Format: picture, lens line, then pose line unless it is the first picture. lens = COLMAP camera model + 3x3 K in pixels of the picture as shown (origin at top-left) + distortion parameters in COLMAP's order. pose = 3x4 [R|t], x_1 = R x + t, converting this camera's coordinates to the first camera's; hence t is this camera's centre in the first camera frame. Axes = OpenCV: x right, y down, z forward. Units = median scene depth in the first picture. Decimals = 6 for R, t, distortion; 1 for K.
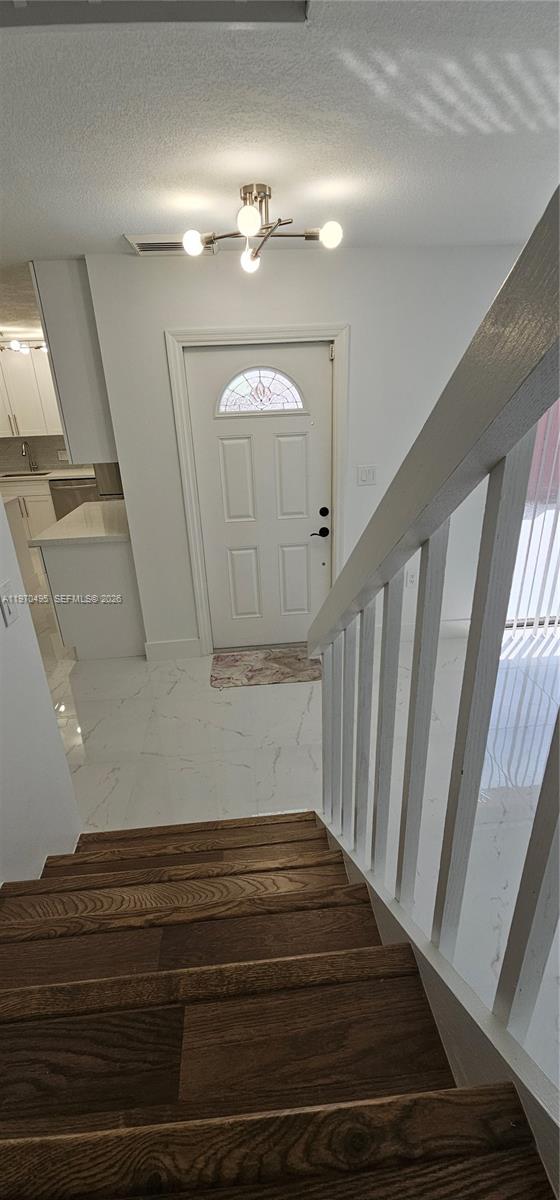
lens RADIAL K [[489.2, 0, 283.0], [0, 489.2, 612.3], [0, 0, 1]] dist [0.001097, 0.000030]
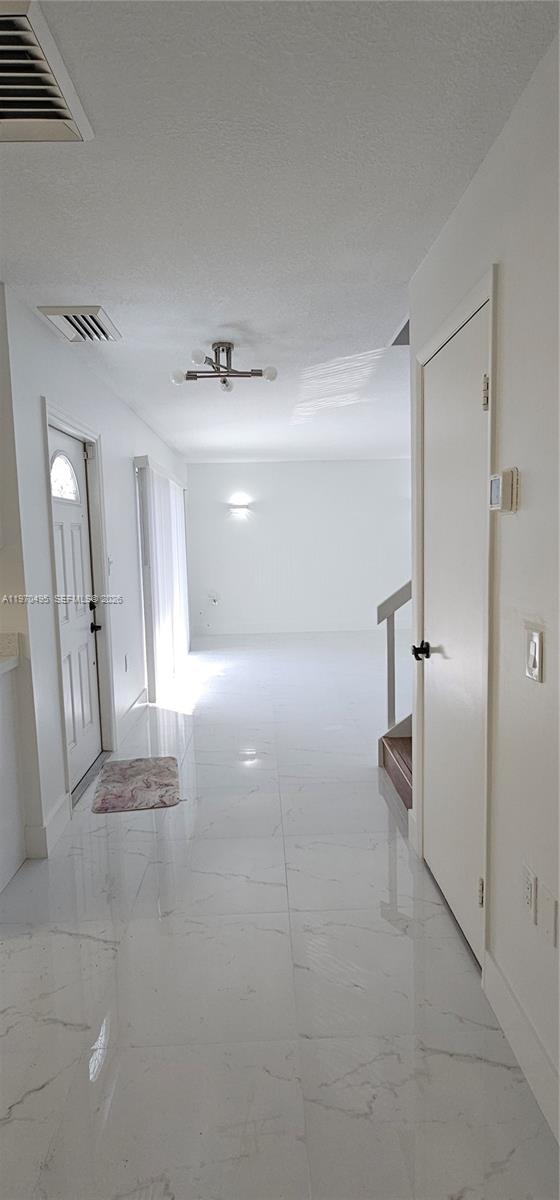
lens RADIAL K [[626.8, 0, 266.6], [0, 626.8, 603.2], [0, 0, 1]] dist [0.002848, -0.000308]
pose [[0.070610, -0.075740, 0.994624, -0.590488], [0.416289, 0.908369, 0.039619, -0.066190], [-0.906486, 0.411254, 0.095669, 0.323250]]
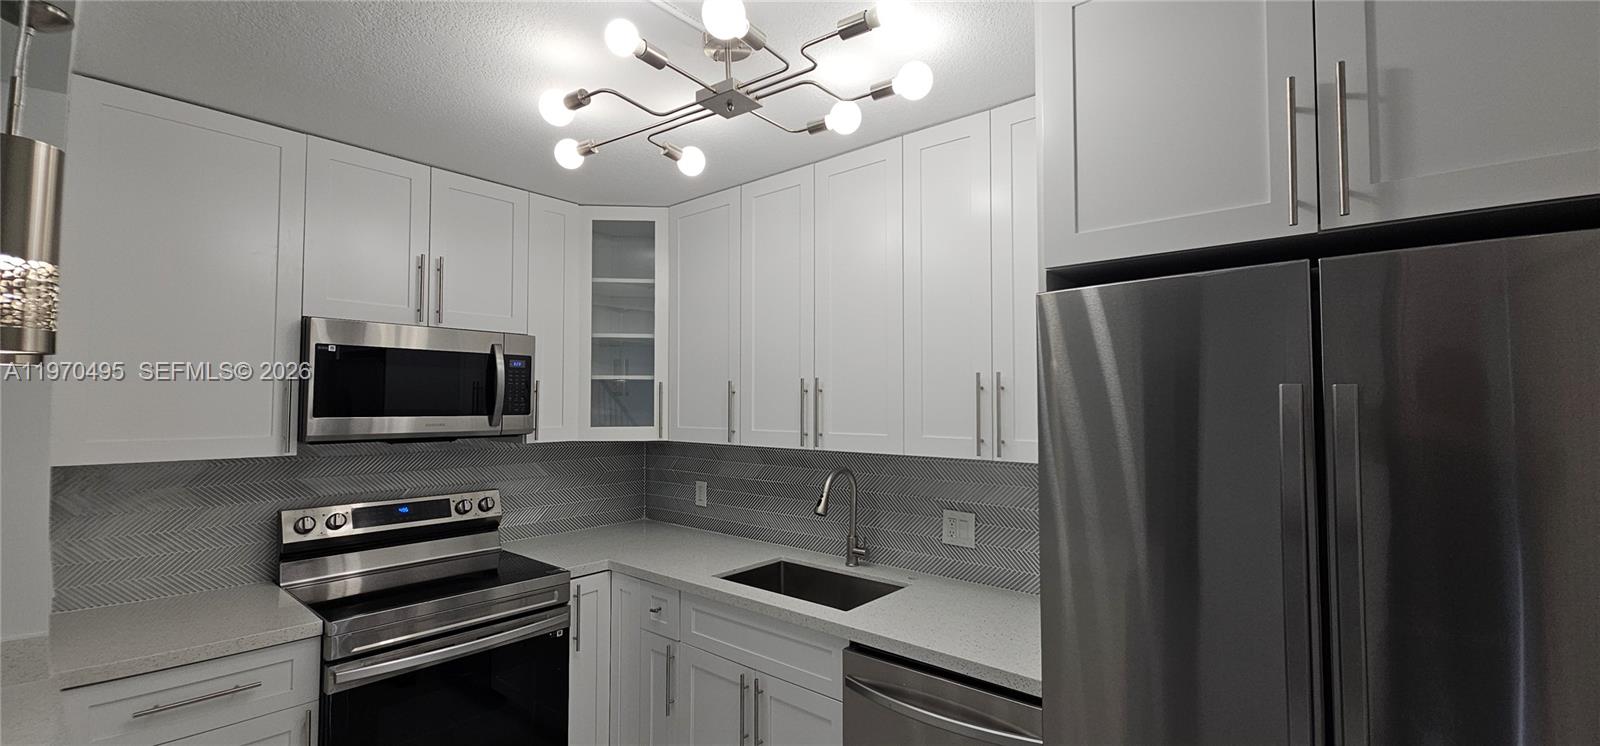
lens RADIAL K [[650.6, 0, 802.6], [0, 650.6, 377.4], [0, 0, 1]] dist [0.001448, 0.000000]
pose [[0.701386, -0.001375, -0.712780, -0.279798], [-0.299862, 0.906632, -0.296817, -0.286464], [0.646638, 0.421919, 0.635487, 0.746423]]
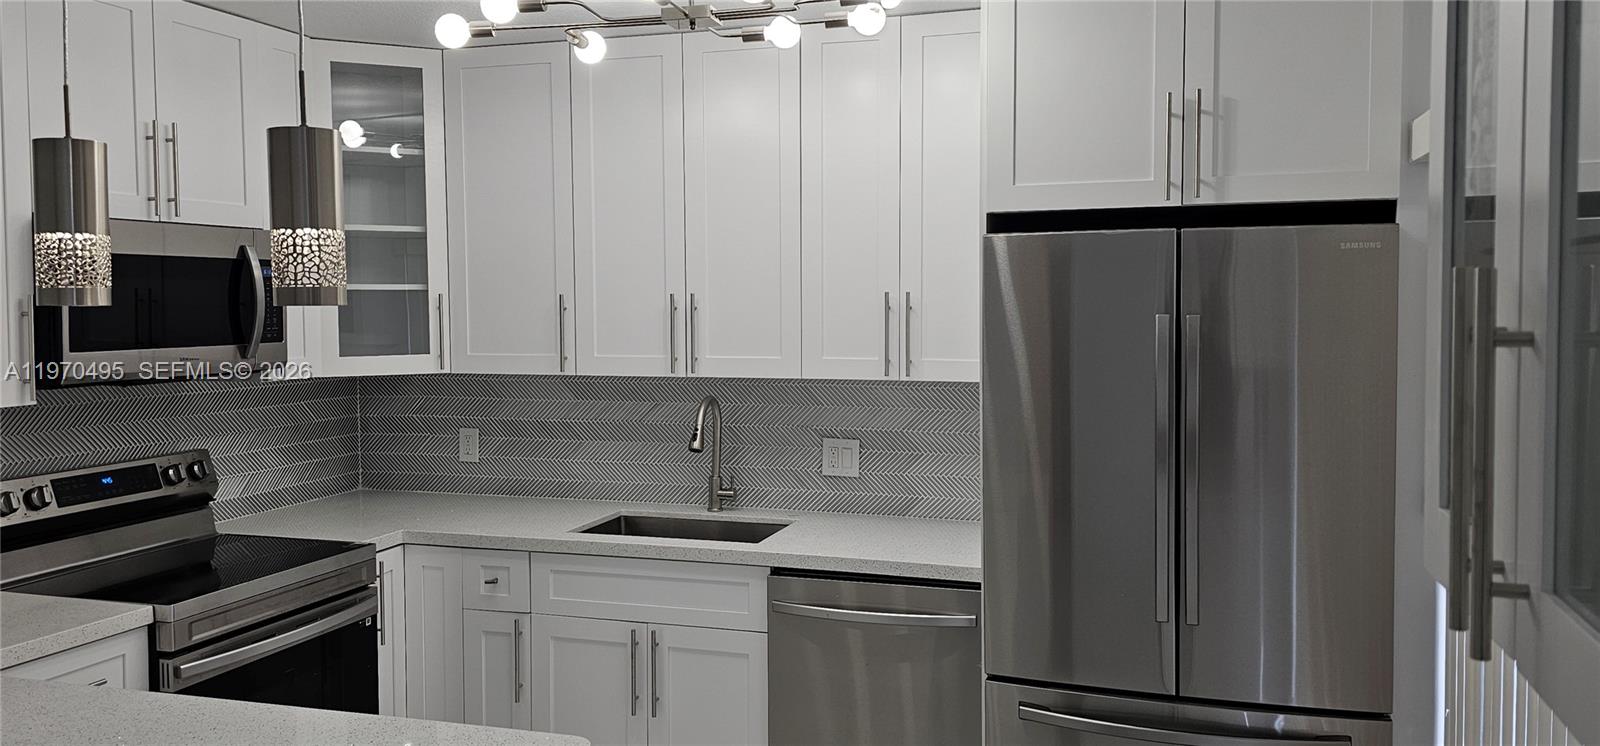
lens RADIAL K [[1227.7, 0, 791.2], [0, 1227.7, 349.2], [0, 0, 1]] dist [0.056450, -0.002569]
pose [[0.920224, 0.038312, -0.389512, -0.258341], [-0.172932, 0.932586, -0.316824, -0.188451], [0.351115, 0.358909, 0.864814, 0.487476]]
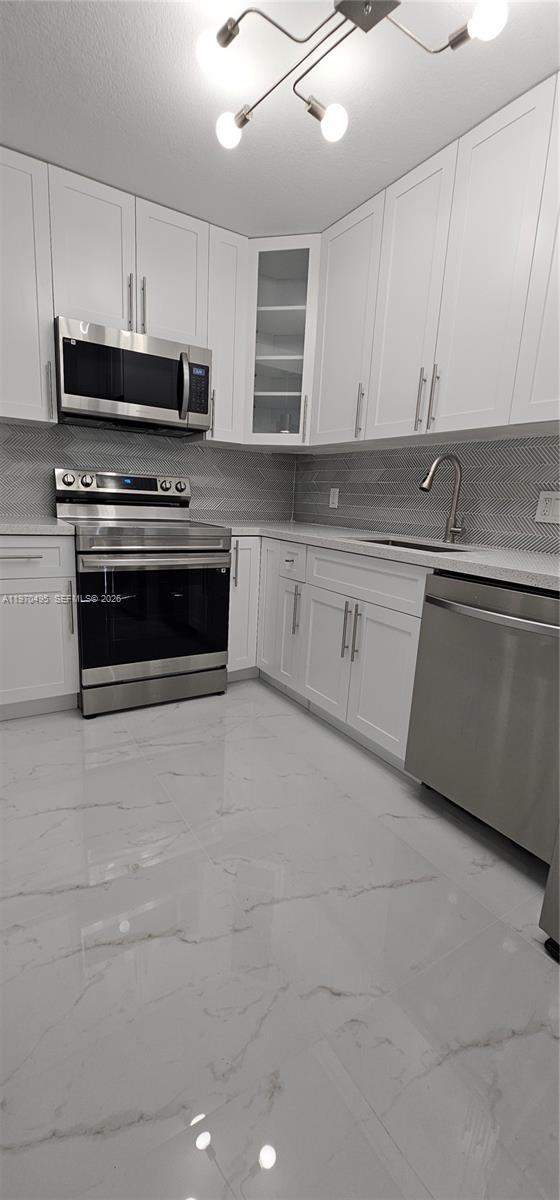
lens RADIAL K [[486.6, 0, 270.5], [0, 486.6, 602.5], [0, 0, 1]] dist [0.001395, 0.000121]
pose [[0.437552, 0.236859, -0.867437, -0.278209], [-0.413637, 0.909575, 0.039719, -0.227187], [0.798406, 0.341425, 0.495960, 0.801825]]
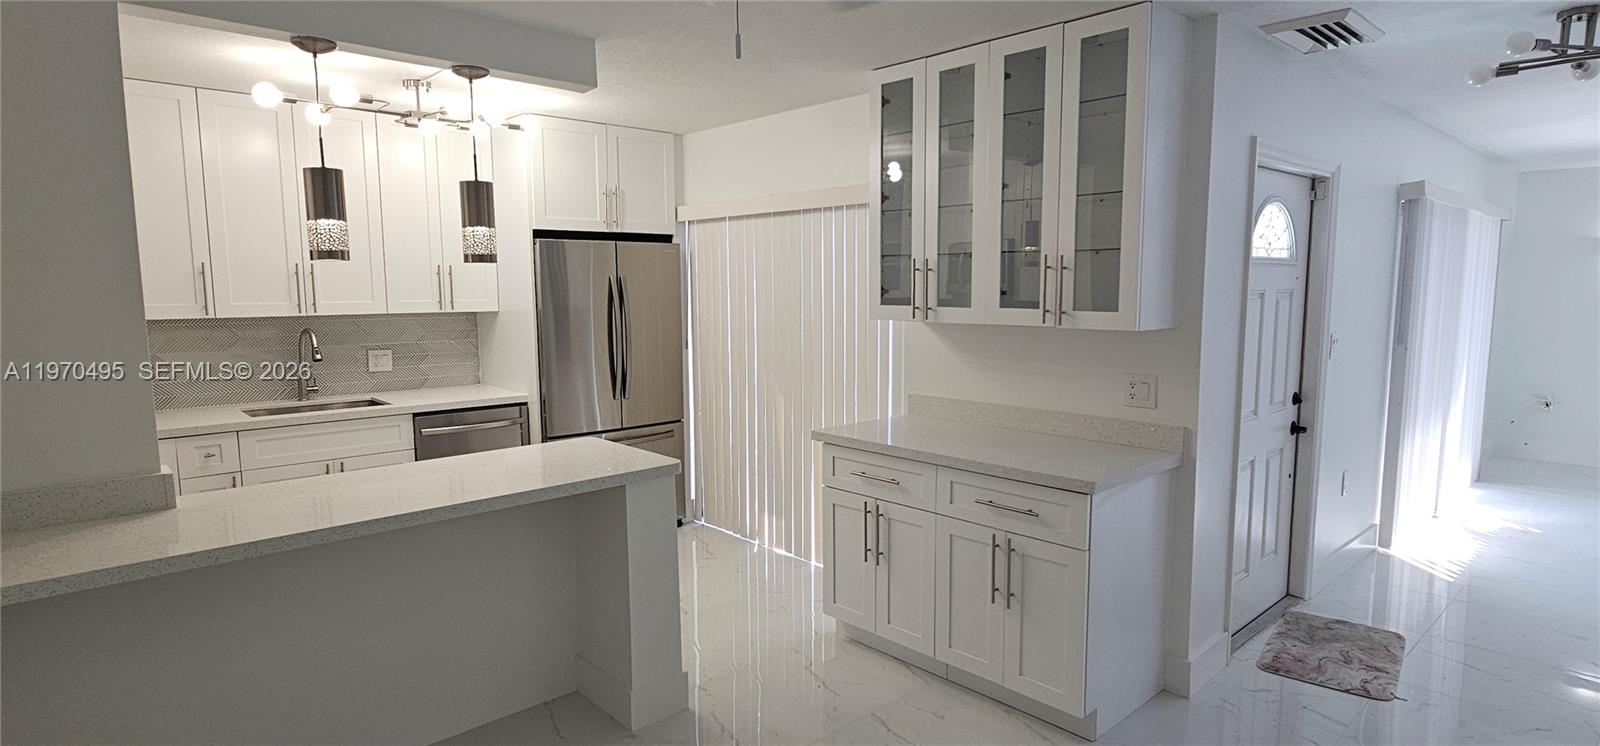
lens RADIAL K [[835.7, 0, 800.0], [0, 835.7, 373.0], [0, 0, 1]] dist [0.002848, -0.000308]
pose [[0.791415, -0.040012, 0.609968, -0.652356], [0.223057, 0.947952, -0.227226, -0.071133], [-0.569129, 0.315888, 0.759149, 0.272437]]
